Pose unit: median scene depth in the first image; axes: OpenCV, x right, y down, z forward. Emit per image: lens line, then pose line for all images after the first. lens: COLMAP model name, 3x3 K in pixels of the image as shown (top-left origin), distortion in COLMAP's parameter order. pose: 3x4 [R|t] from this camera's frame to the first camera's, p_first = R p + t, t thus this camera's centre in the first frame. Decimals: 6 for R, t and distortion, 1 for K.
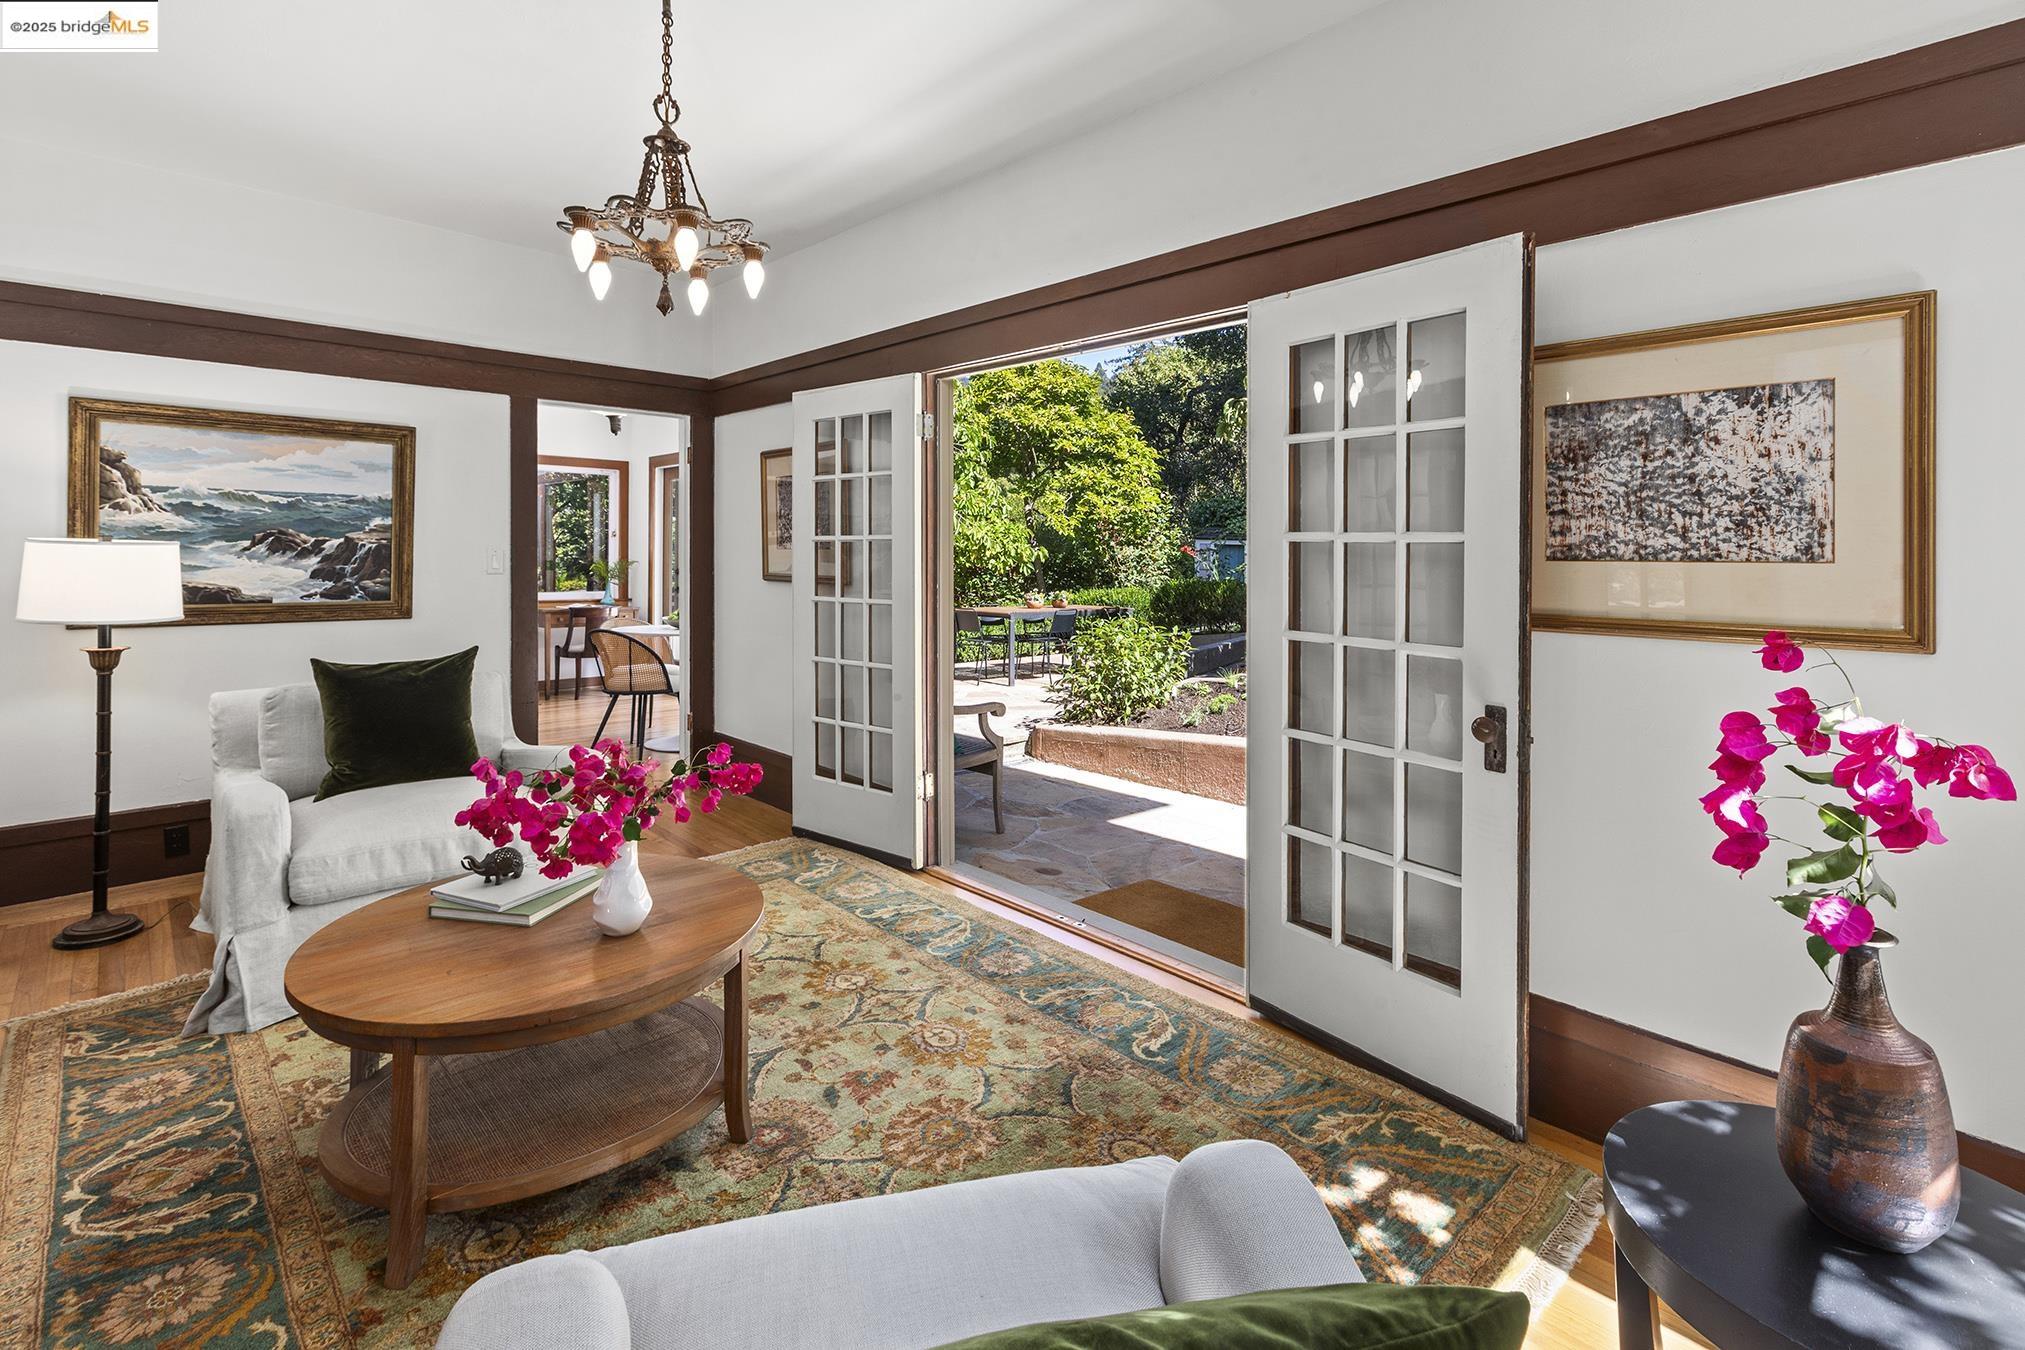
lens RADIAL K [[931.8, 0, 1008.8], [0, 931.8, 679.5], [0, 0, 1]] dist [-0.000729, -0.000882]
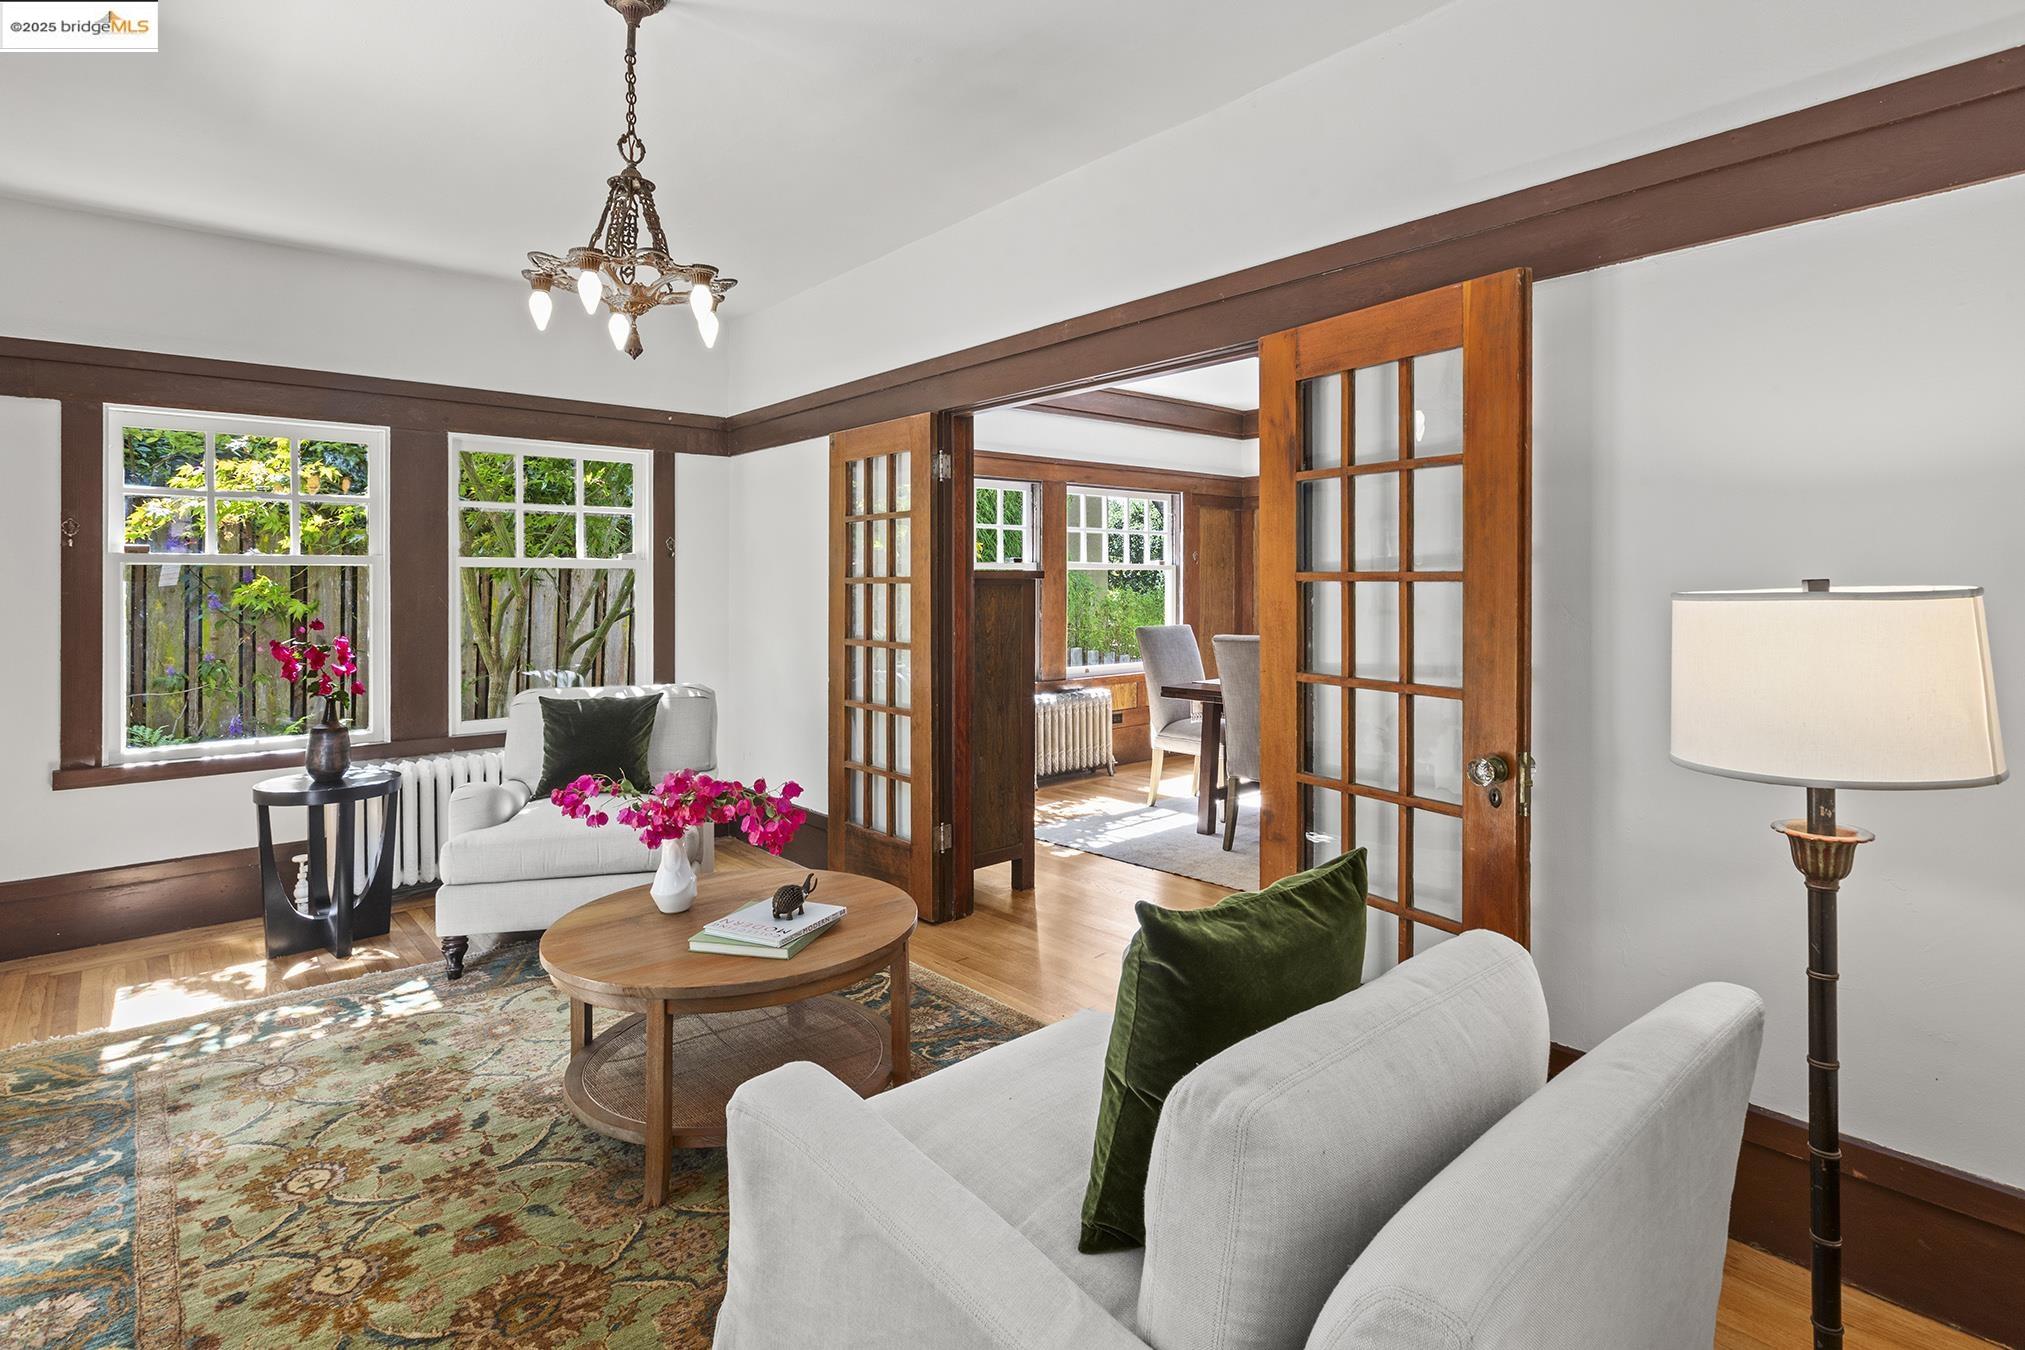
lens RADIAL K [[1034.0, 0, 1012.1], [0, 1034.0, 675.2], [0, 0, 1]] dist [0.006274, -0.000581]
pose [[-0.999034, -0.005126, 0.043638, -0.576175], [0.004849, 0.974245, 0.225441, -0.205351], [-0.043669, 0.225435, -0.973279, 1.379412]]
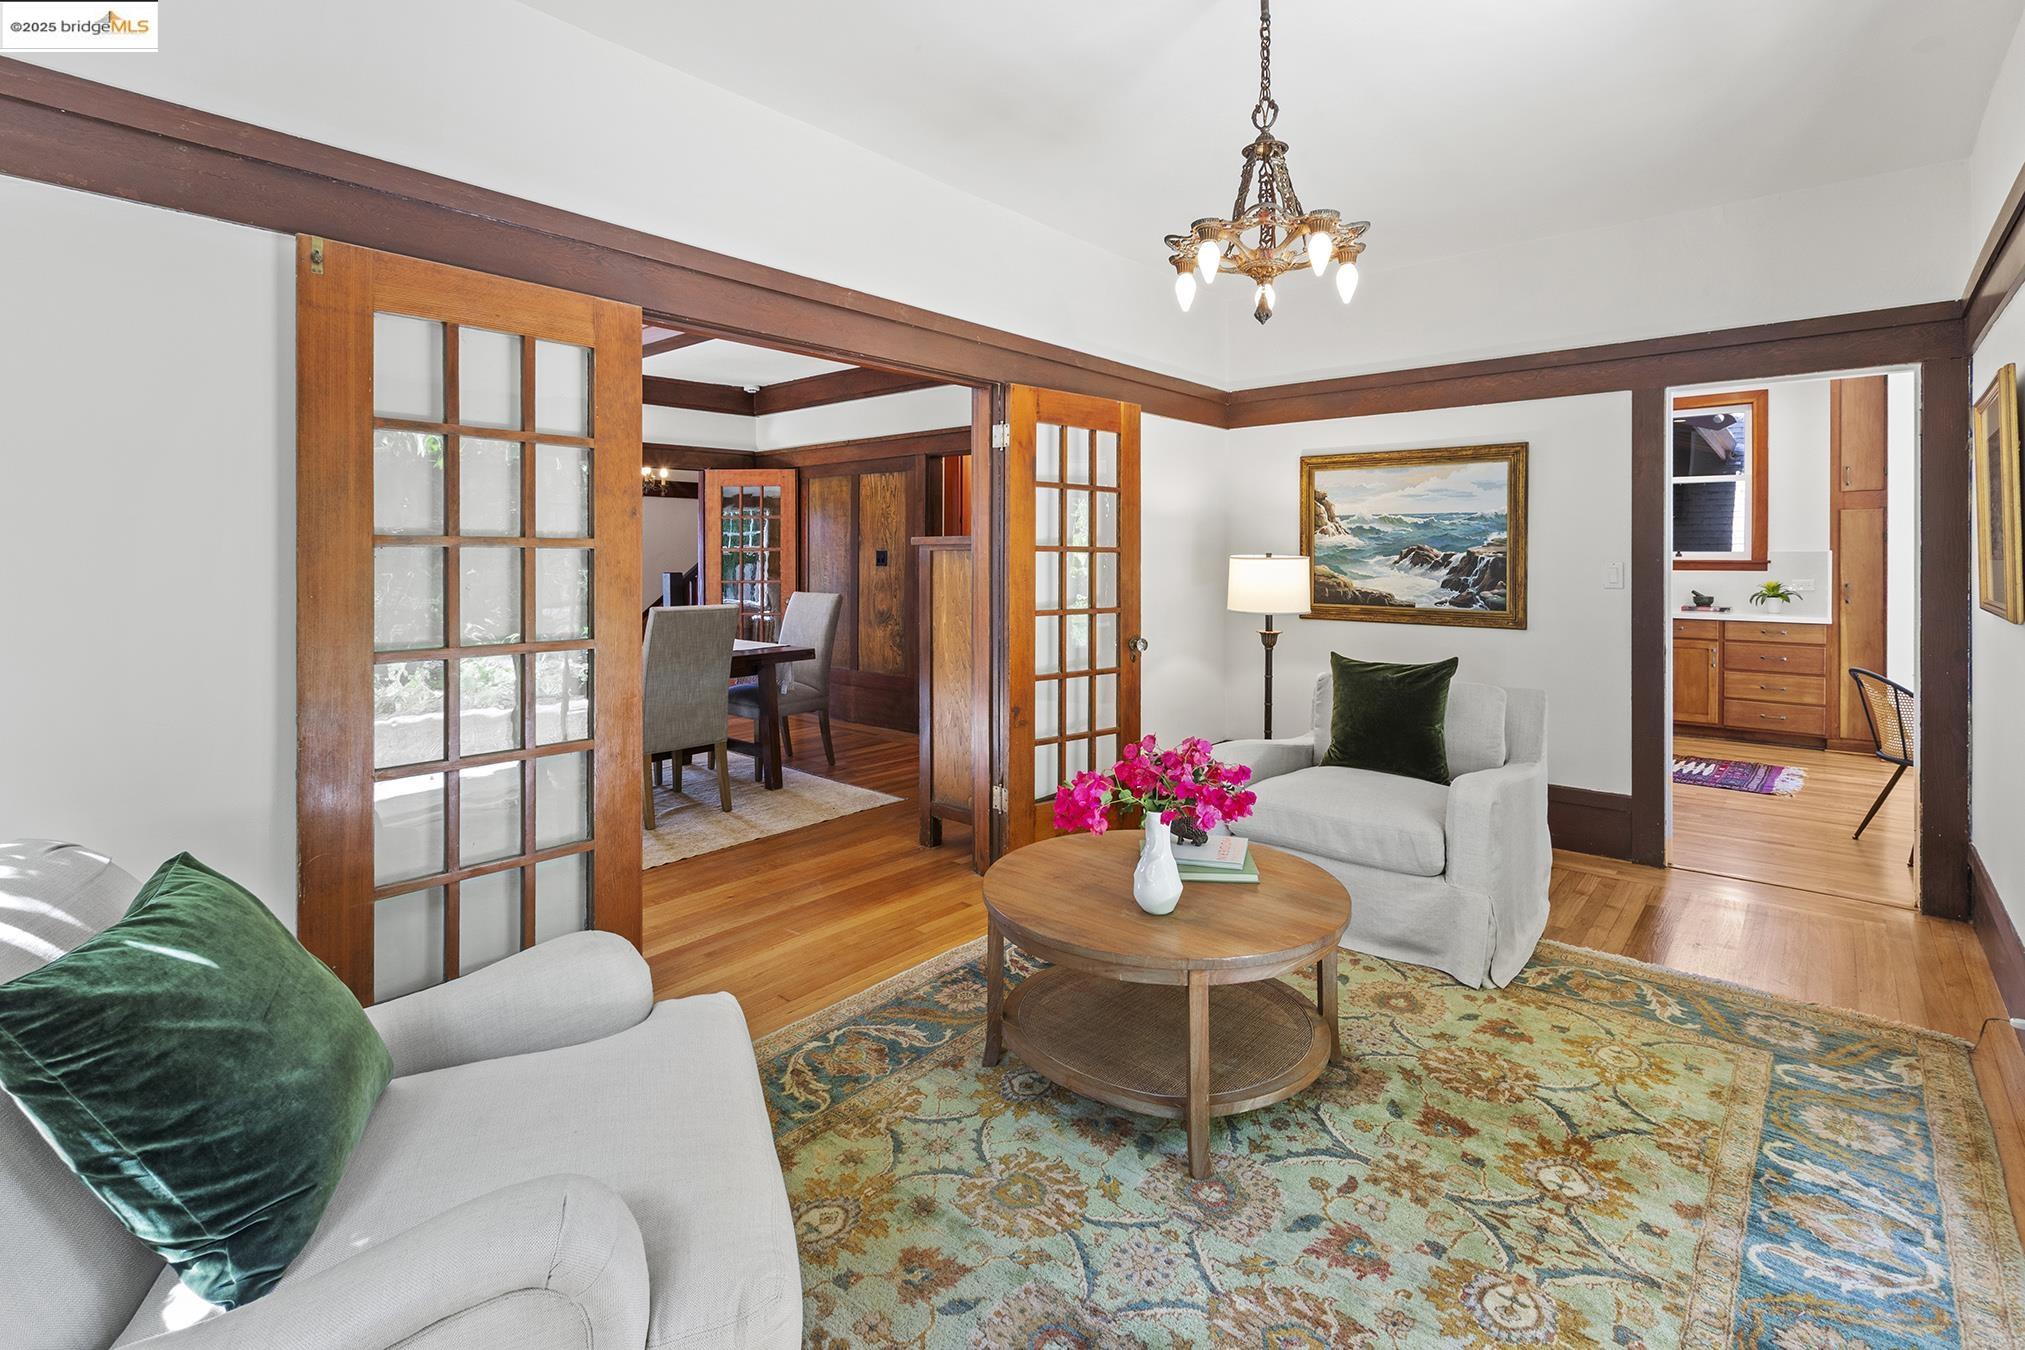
lens RADIAL K [[931.8, 0, 1016.3], [0, 931.8, 666.1], [0, 0, 1]] dist [-0.000729, -0.000882]
pose [[0.107344, 0.106226, -0.988531, 0.375836], [-0.134356, 0.986705, 0.091440, -0.054594], [0.985102, 0.122999, 0.120189, 0.409203]]
